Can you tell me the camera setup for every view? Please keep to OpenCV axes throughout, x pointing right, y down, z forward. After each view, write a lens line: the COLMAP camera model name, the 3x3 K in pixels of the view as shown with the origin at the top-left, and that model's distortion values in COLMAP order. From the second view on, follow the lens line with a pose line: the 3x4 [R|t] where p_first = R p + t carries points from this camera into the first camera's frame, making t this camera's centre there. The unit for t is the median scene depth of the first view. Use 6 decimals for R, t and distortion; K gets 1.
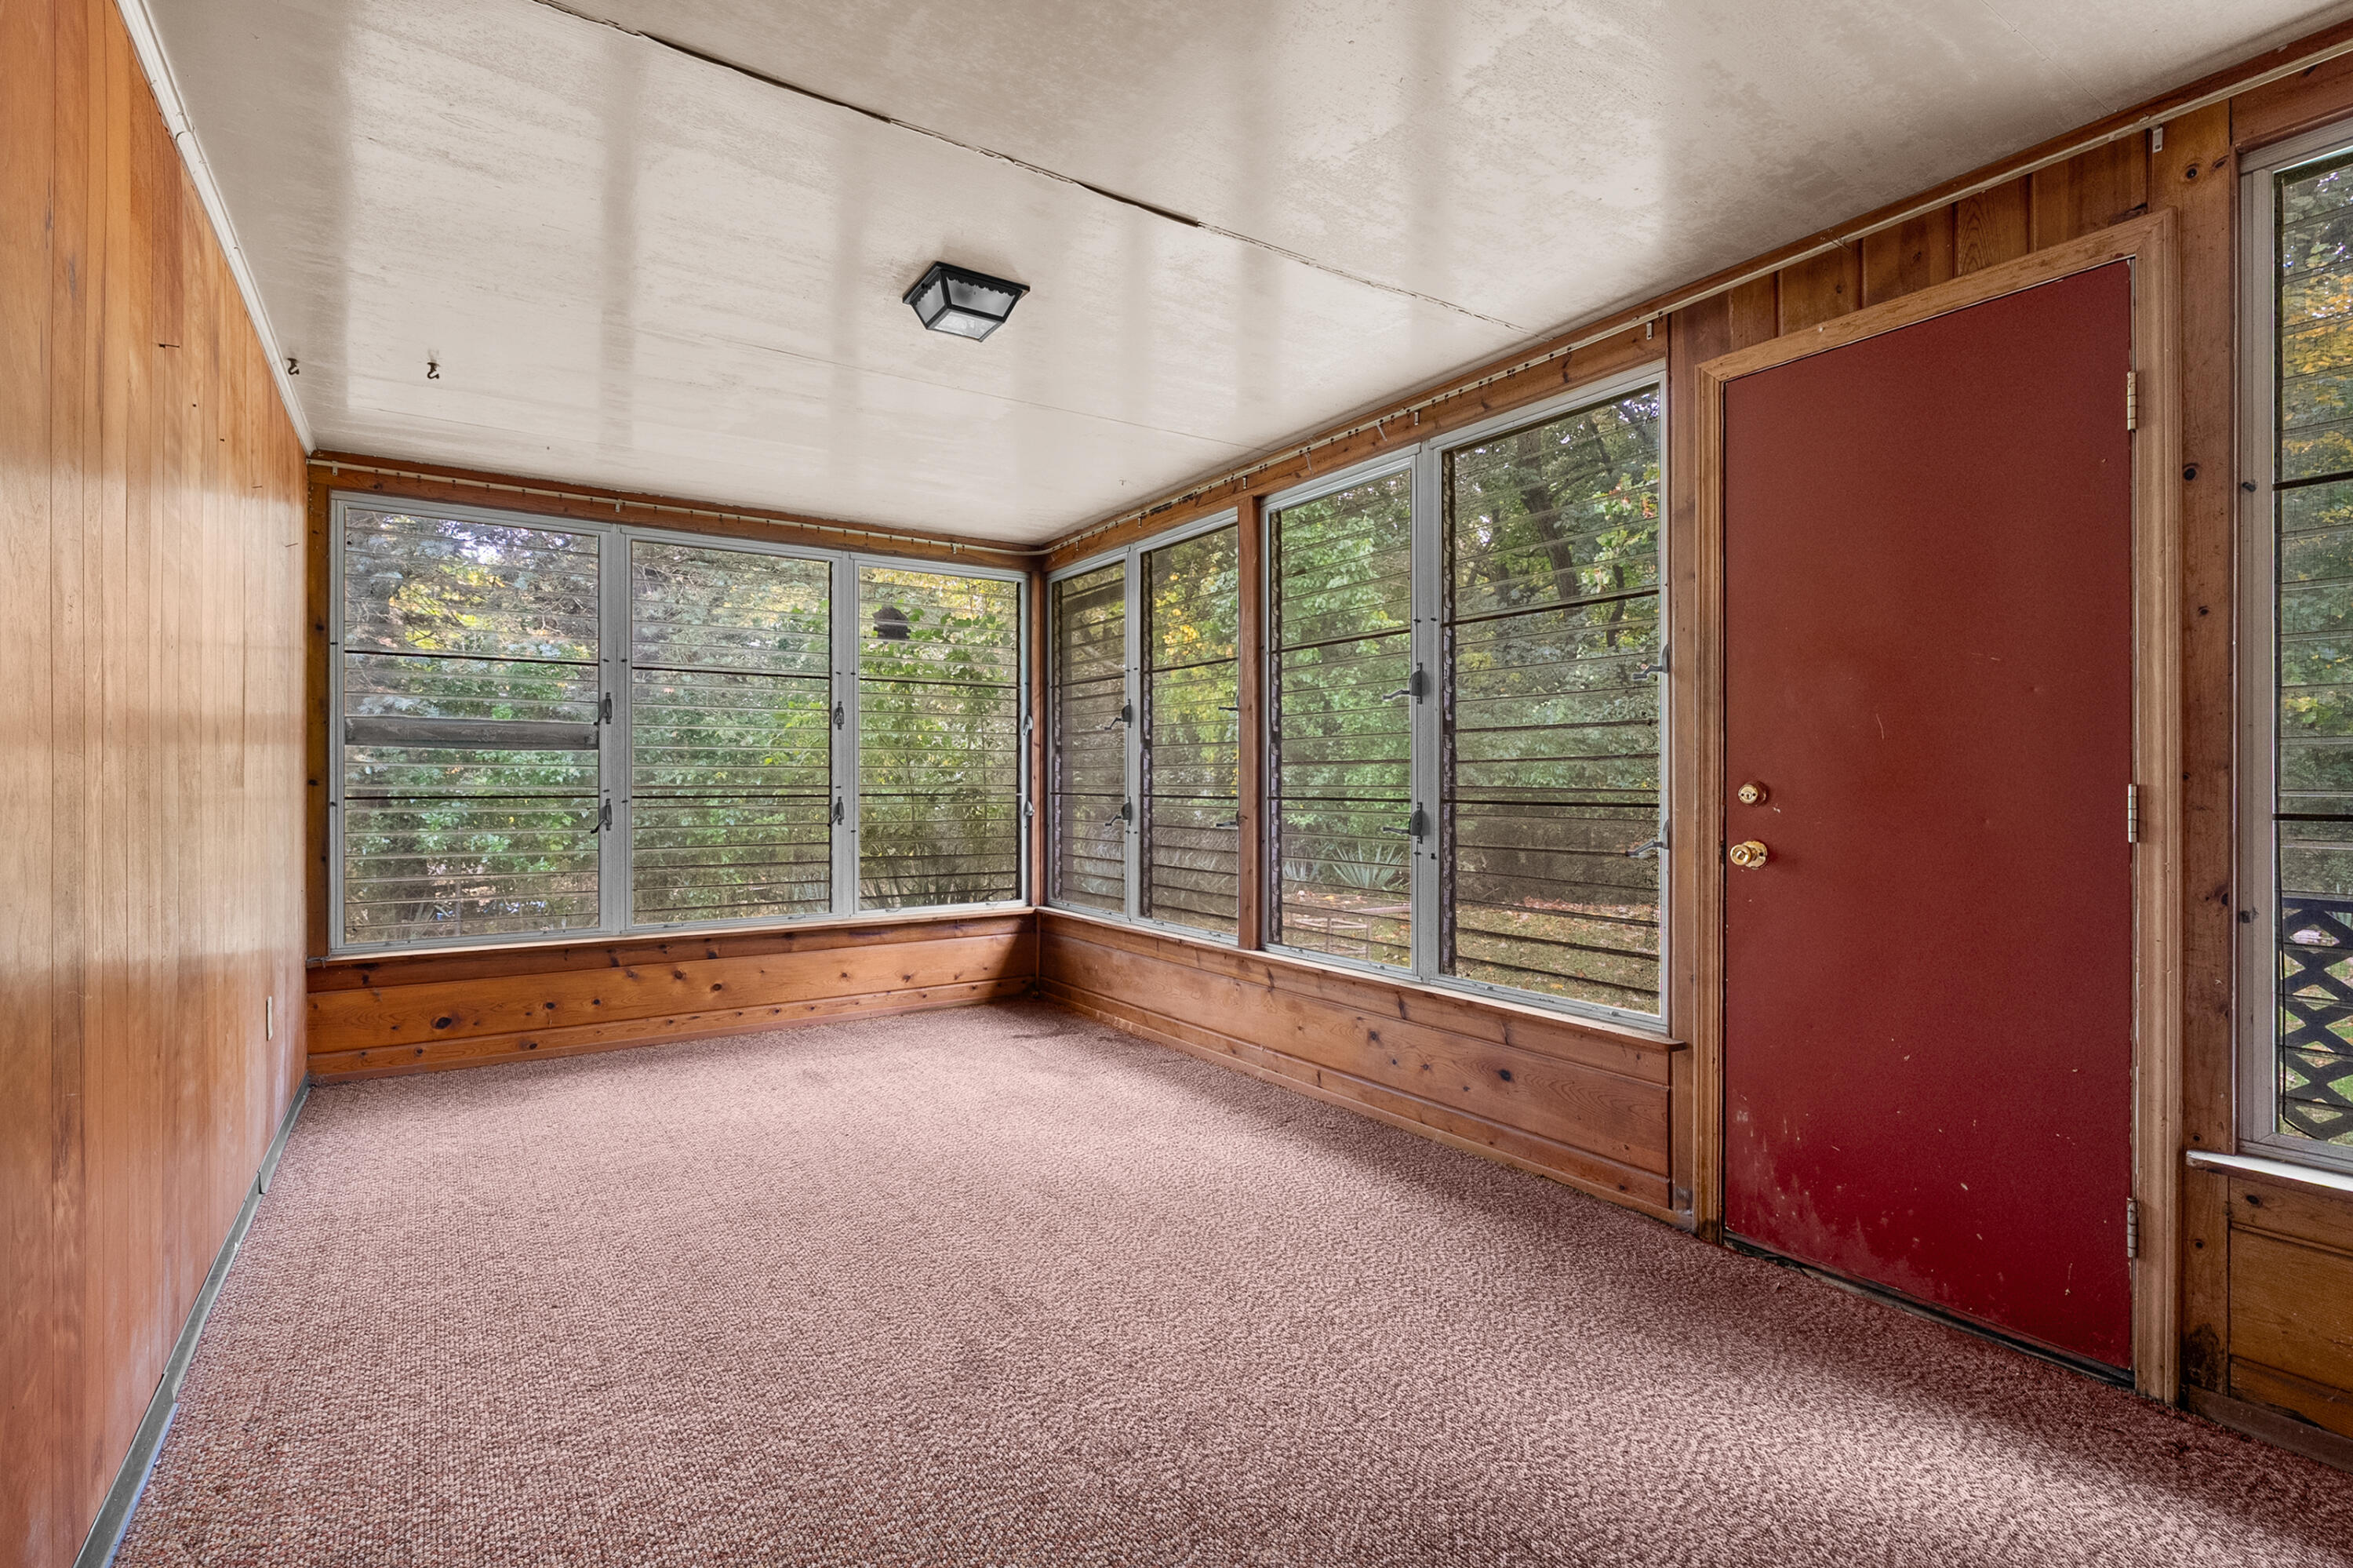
lens RADIAL K [[1091.5, 0, 1167.3], [0, 1091.5, 779.8], [0, 0, 1]] dist [-0.008902, 0.002571]
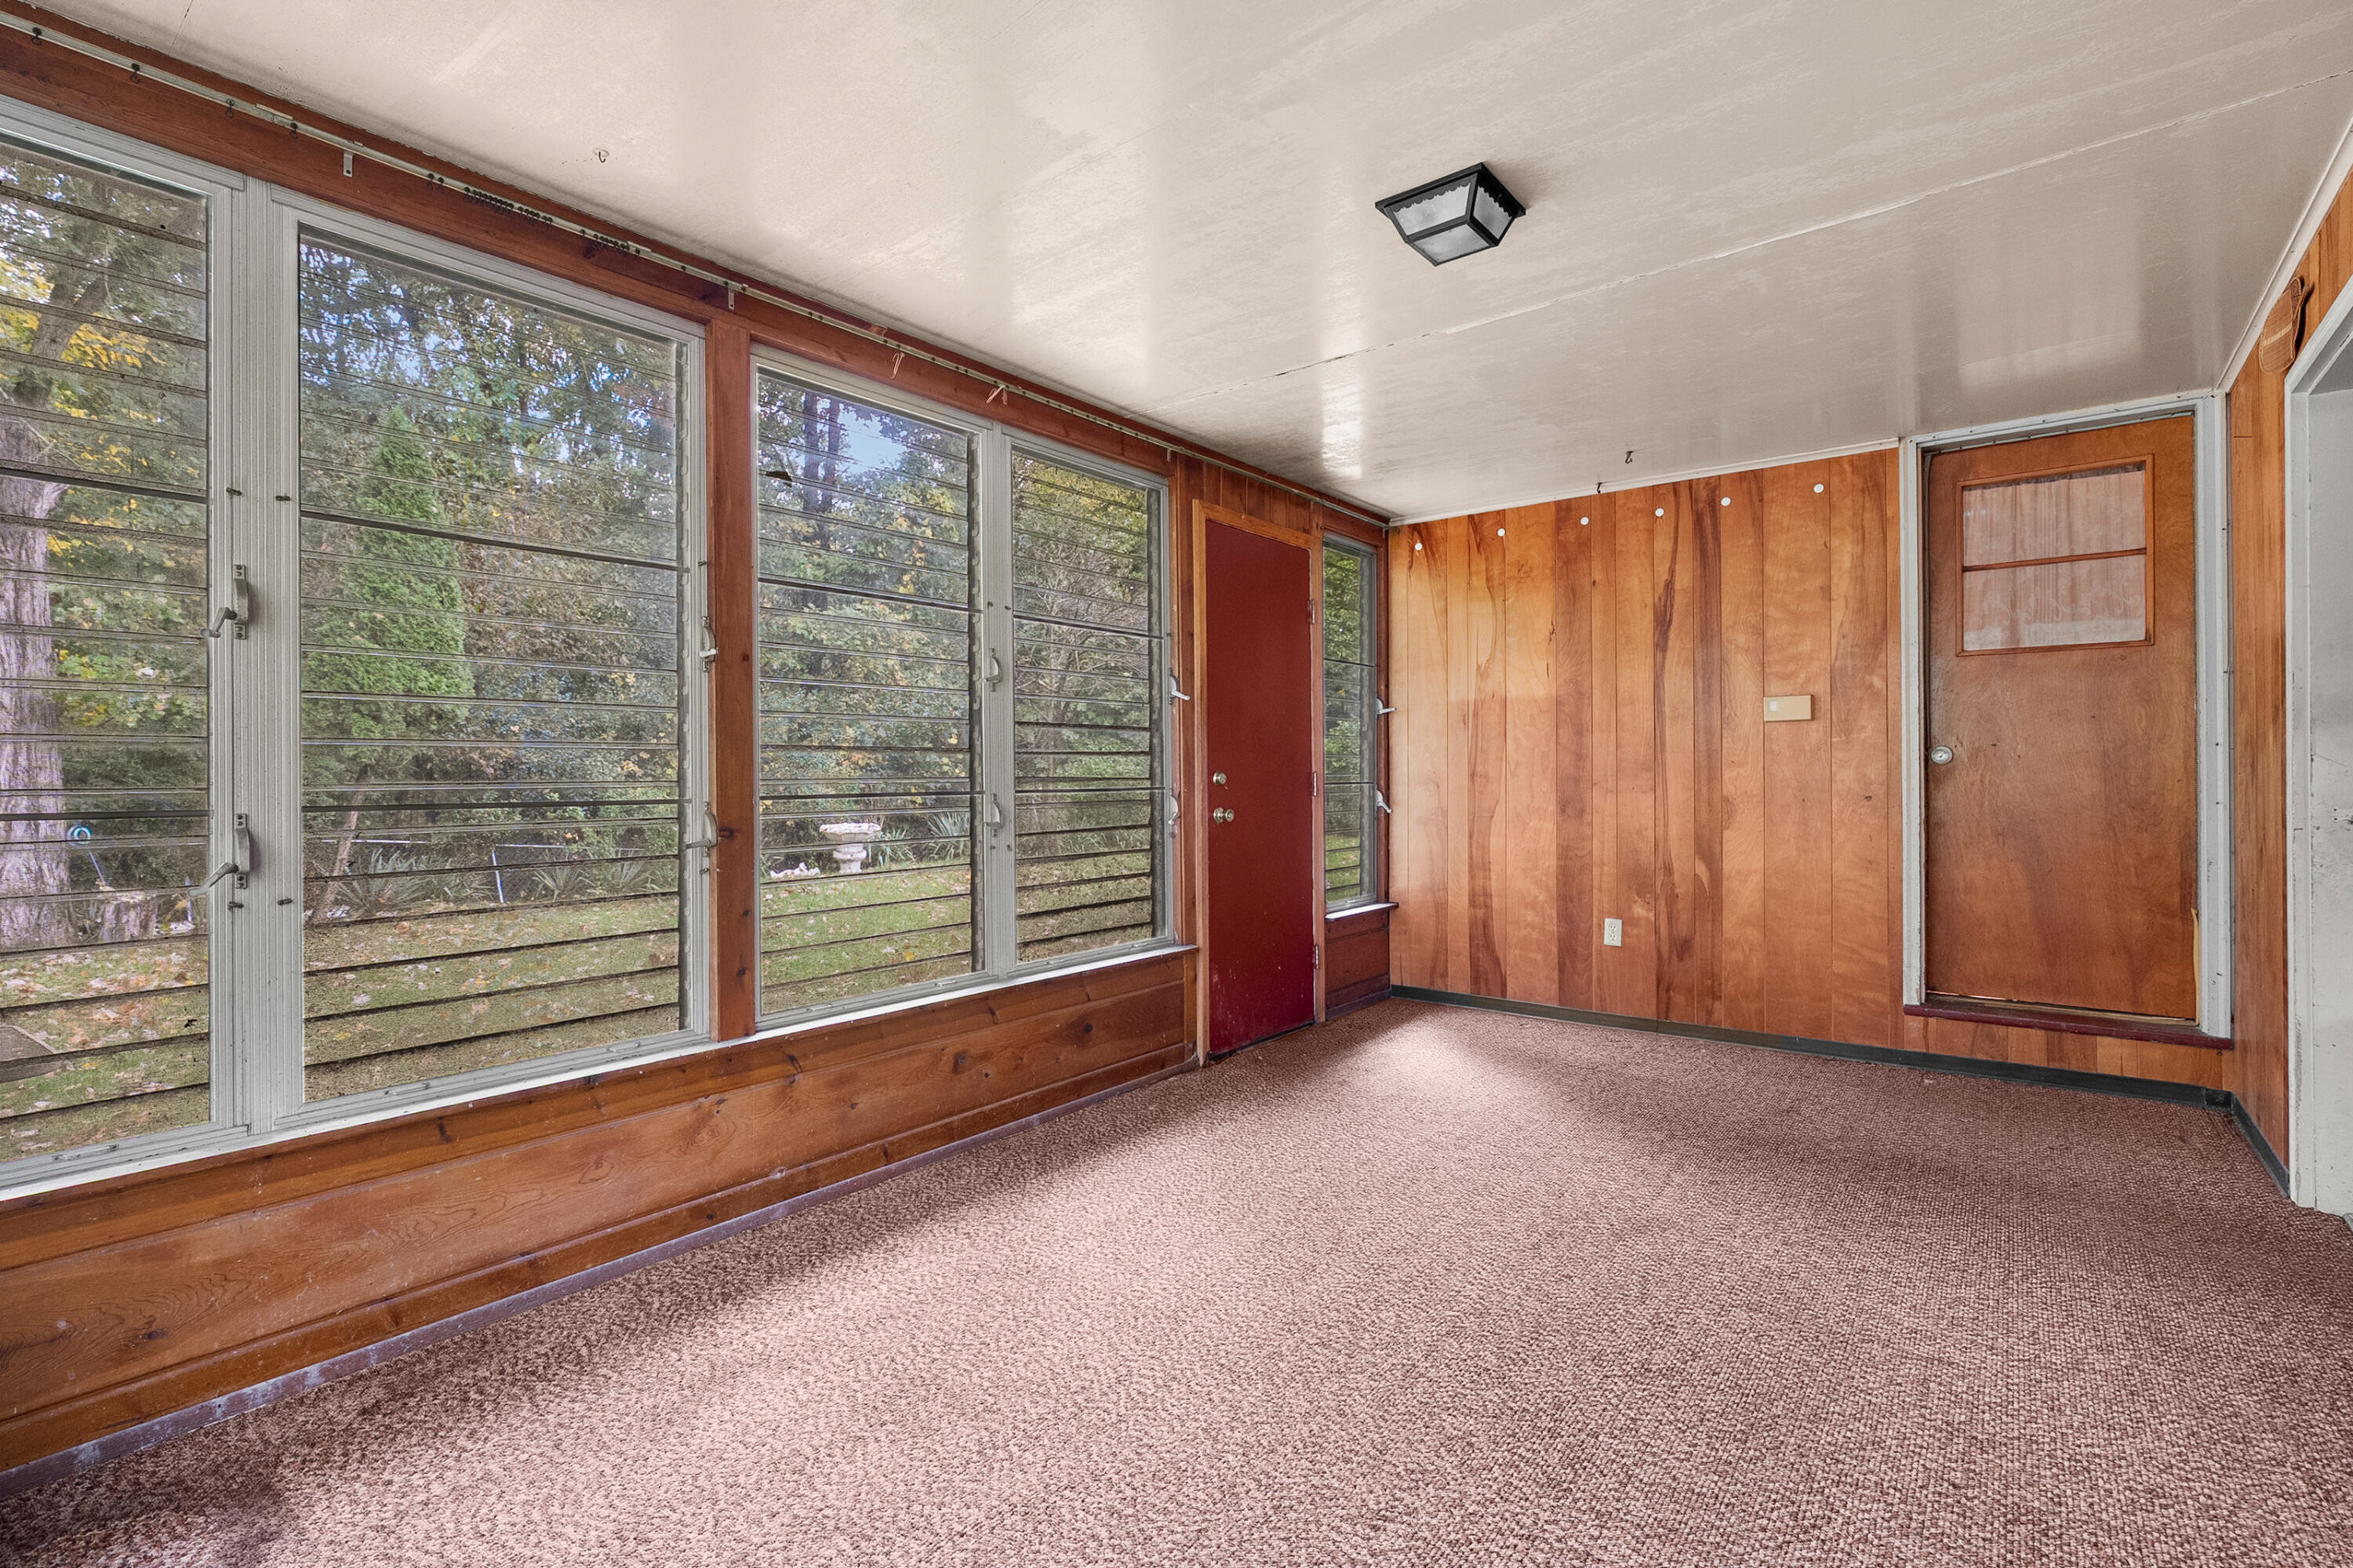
lens RADIAL K [[1091.5, 0, 1166.6], [0, 1091.5, 777.1], [0, 0, 1]] dist [-0.008902, 0.002571]
pose [[-0.309415, -0.000130, 0.950927, -0.921222], [0.007160, 0.999971, 0.002467, 0.005592], [-0.950900, 0.007572, -0.309405, 1.456508]]
